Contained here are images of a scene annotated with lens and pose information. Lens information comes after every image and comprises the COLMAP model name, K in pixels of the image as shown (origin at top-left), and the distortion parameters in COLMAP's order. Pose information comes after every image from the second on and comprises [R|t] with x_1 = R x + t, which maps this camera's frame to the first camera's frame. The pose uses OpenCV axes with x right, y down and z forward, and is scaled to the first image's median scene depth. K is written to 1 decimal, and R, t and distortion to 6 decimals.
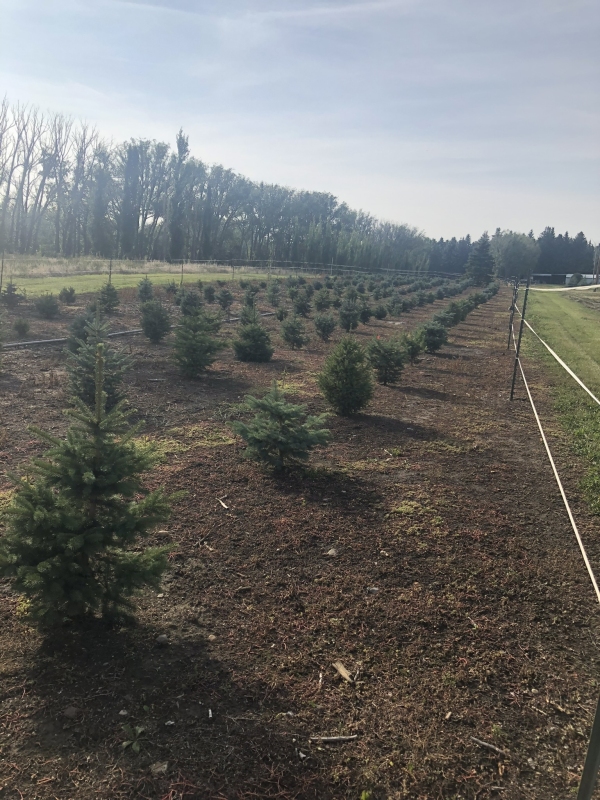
lens RADIAL K [[667.8, 0, 300.9], [0, 667.8, 402.7], [0, 0, 1]] dist [0.050737, -0.050037]
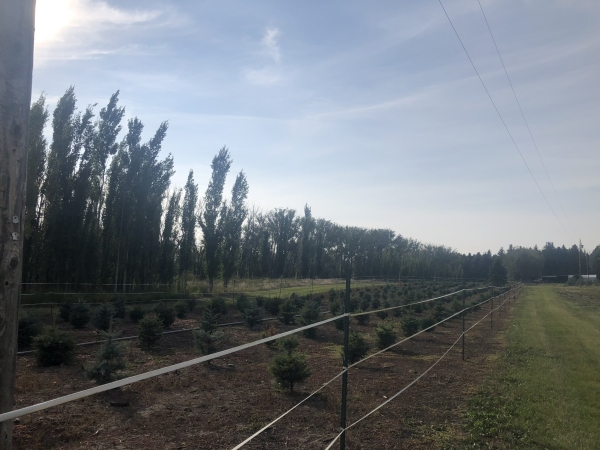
lens RADIAL K [[500.9, 0, 300.3], [0, 500.9, 222.9], [0, 0, 1]] dist [0.050737, -0.050037]
pose [[0.991283, -0.055657, -0.119413, -0.019695], [0.016571, 0.951860, -0.306086, 0.017513], [0.130700, 0.301439, 0.944485, -0.097245]]
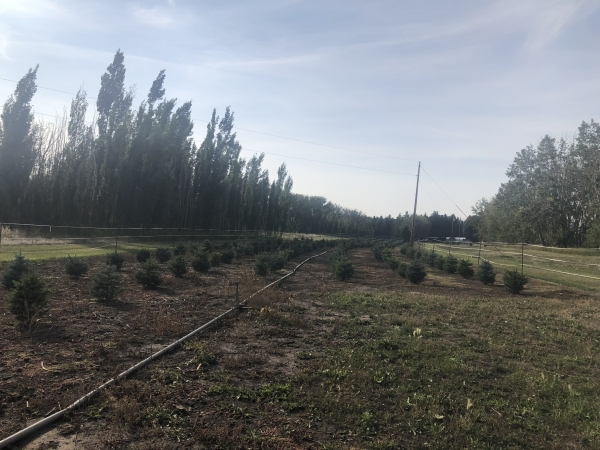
lens RADIAL K [[500.9, 0, 294.3], [0, 500.9, 230.4], [0, 0, 1]] dist [0.050737, -0.050037]
pose [[0.997954, 0.001981, 0.063909, -0.126645], [0.010868, 0.979718, -0.200087, 0.072642], [-0.063009, 0.200372, 0.977692, -0.385176]]
